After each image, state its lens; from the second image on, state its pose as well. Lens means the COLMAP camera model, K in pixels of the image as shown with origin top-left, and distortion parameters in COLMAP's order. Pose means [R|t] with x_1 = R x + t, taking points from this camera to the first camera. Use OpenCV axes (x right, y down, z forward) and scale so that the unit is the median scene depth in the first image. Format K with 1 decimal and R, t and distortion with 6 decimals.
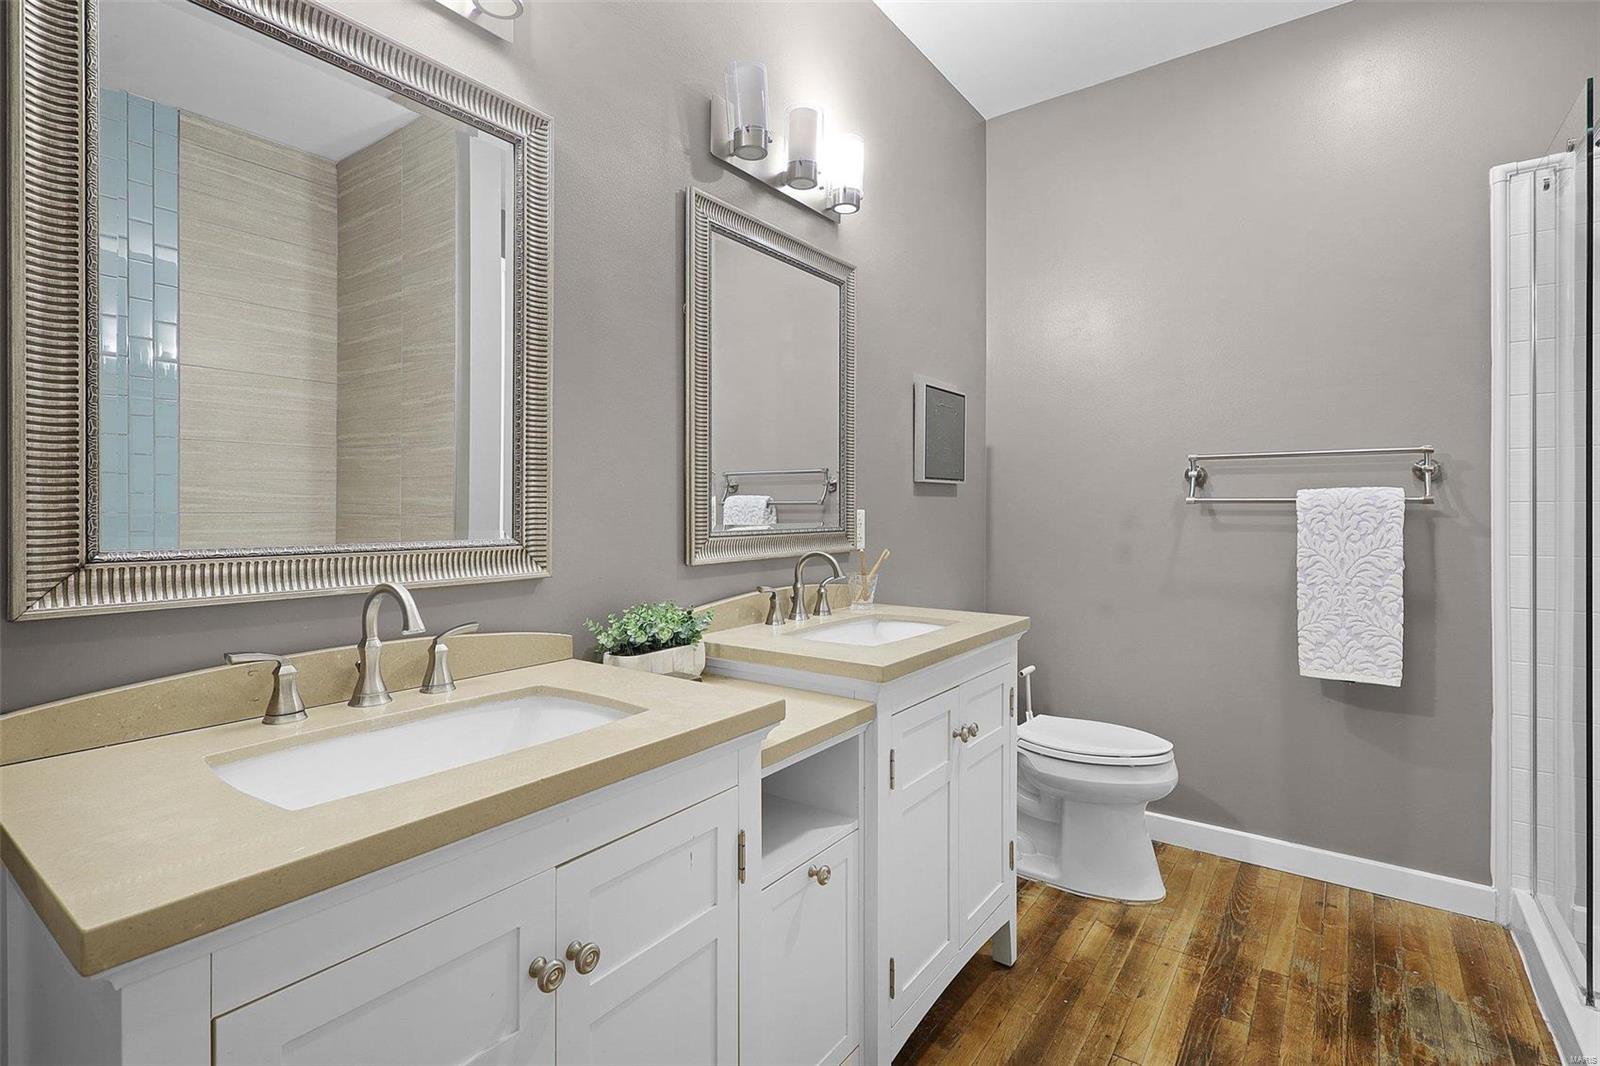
lens RADIAL K [[748.9, 0, 797.6], [0, 748.9, 513.6], [0, 0, 1]] dist [0.001916, 0.000876]
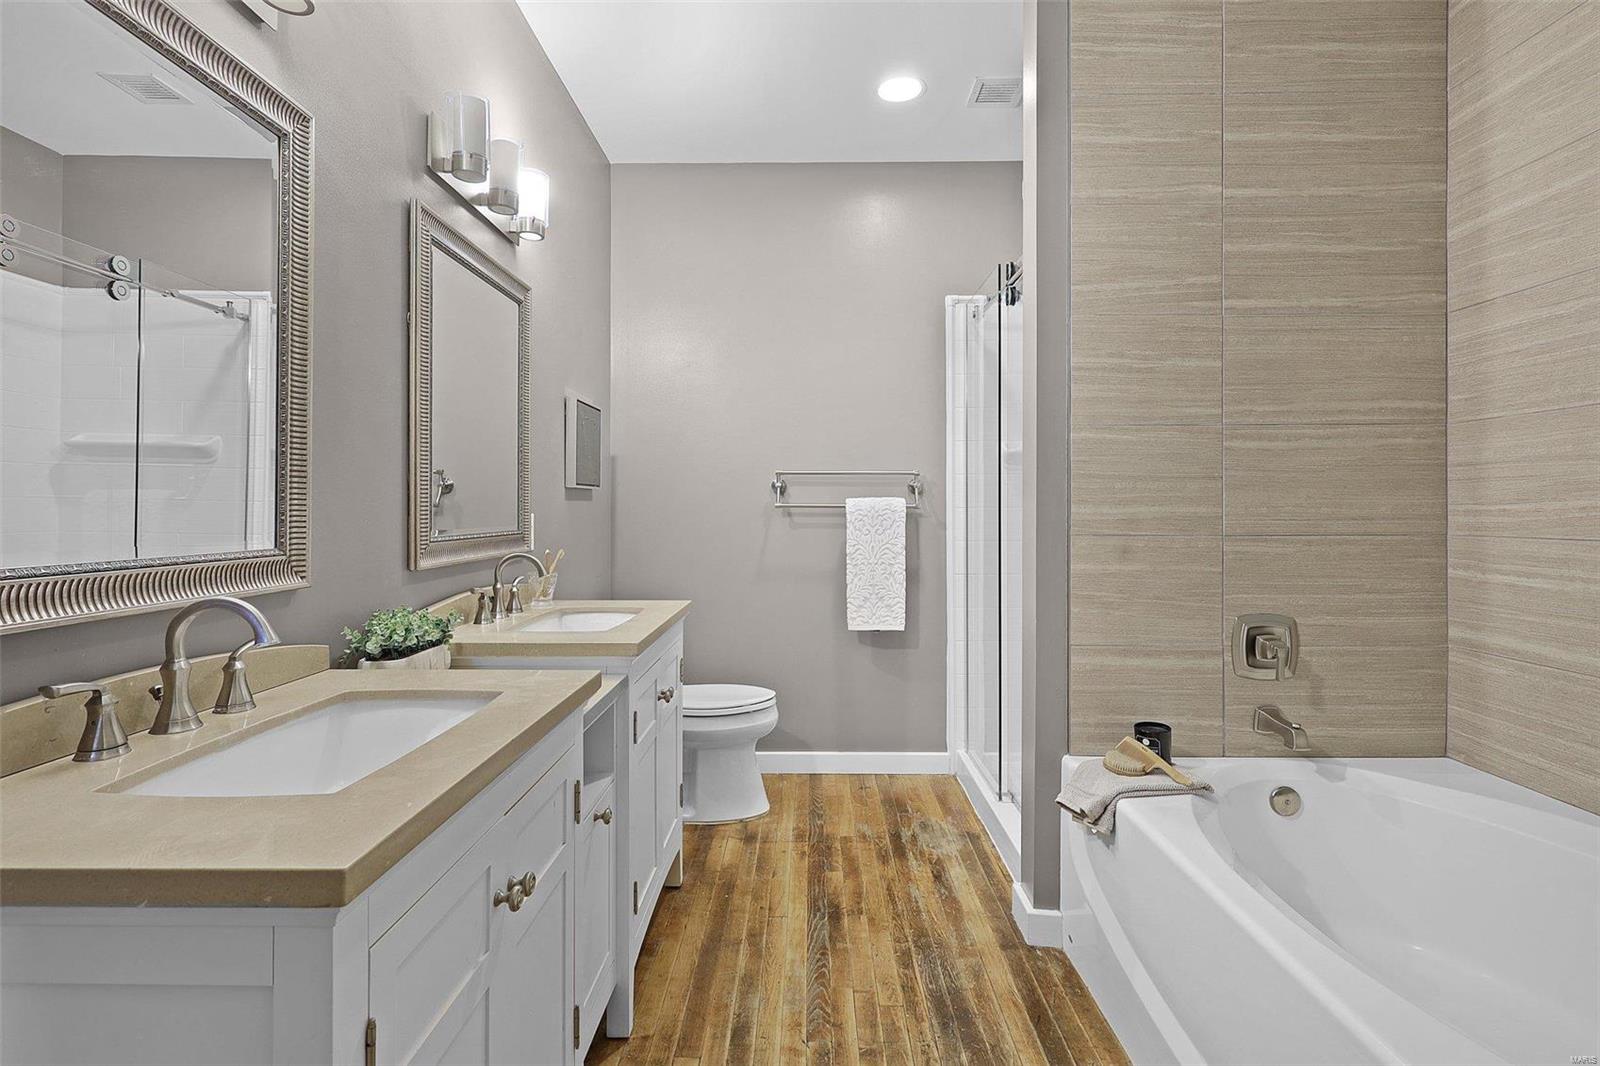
lens RADIAL K [[748.9, 0, 797.6], [0, 748.9, 513.6], [0, 0, 1]] dist [0.001916, 0.000876]
pose [[0.816353, -0.003171, 0.577545, -0.264957], [0.002552, 0.999995, 0.001884, -0.007722], [-0.577548, -0.000064, 0.816357, -0.112305]]
